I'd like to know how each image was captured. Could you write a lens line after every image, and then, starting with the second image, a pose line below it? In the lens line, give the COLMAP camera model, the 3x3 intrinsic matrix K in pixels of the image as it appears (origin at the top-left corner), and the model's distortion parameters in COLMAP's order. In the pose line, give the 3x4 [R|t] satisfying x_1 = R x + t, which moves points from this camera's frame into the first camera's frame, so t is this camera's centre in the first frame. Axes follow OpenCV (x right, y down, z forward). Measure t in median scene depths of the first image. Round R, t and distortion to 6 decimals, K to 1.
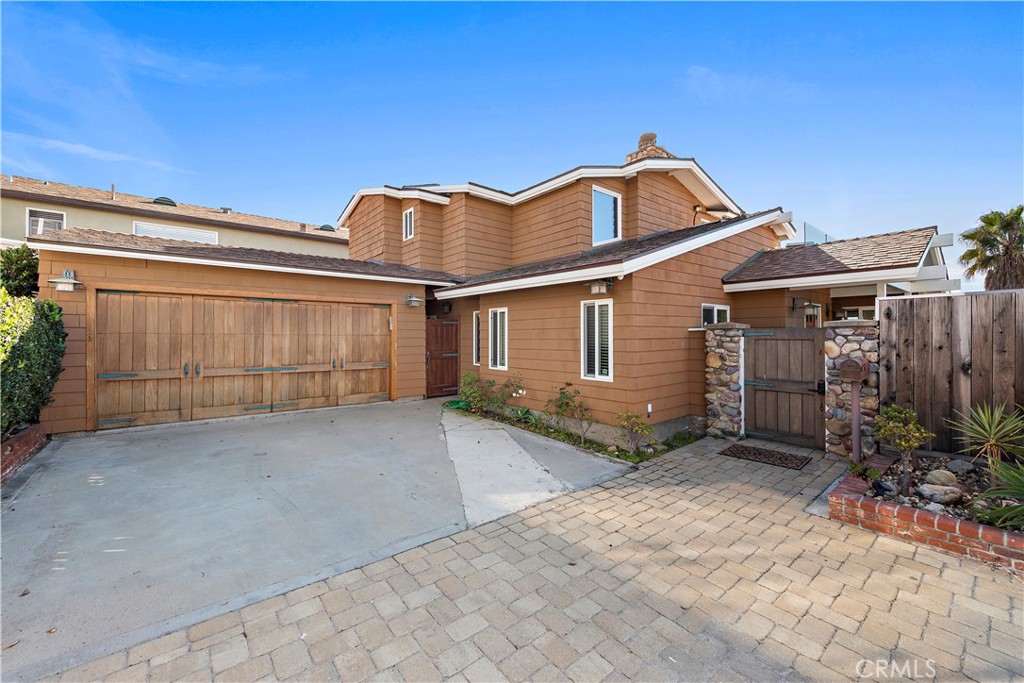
lens RADIAL K [[405.6, 0, 508.8], [0, 405.6, 328.9], [0, 0, 1]] dist [0.000606, -0.000193]
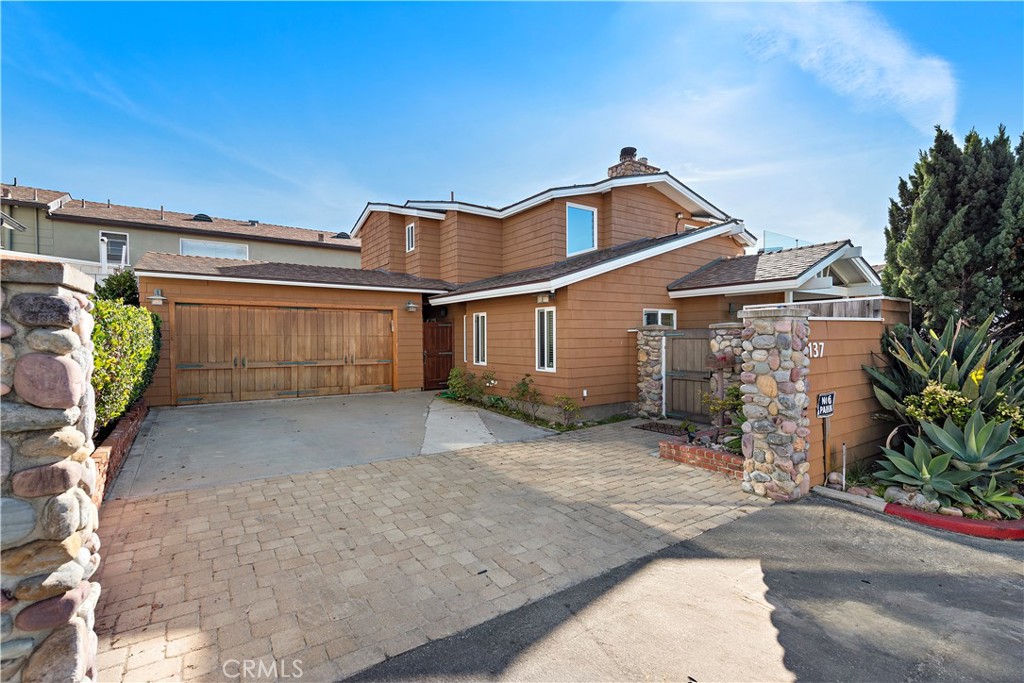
lens RADIAL K [[466.5, 0, 512.3], [0, 466.5, 342.6], [0, 0, 1]] dist [0.000895, 0.000069]
pose [[0.996239, -0.000808, -0.086645, 0.215895], [0.003169, 0.999627, 0.027115, -0.001487], [0.086591, -0.027287, 0.995870, -0.402252]]
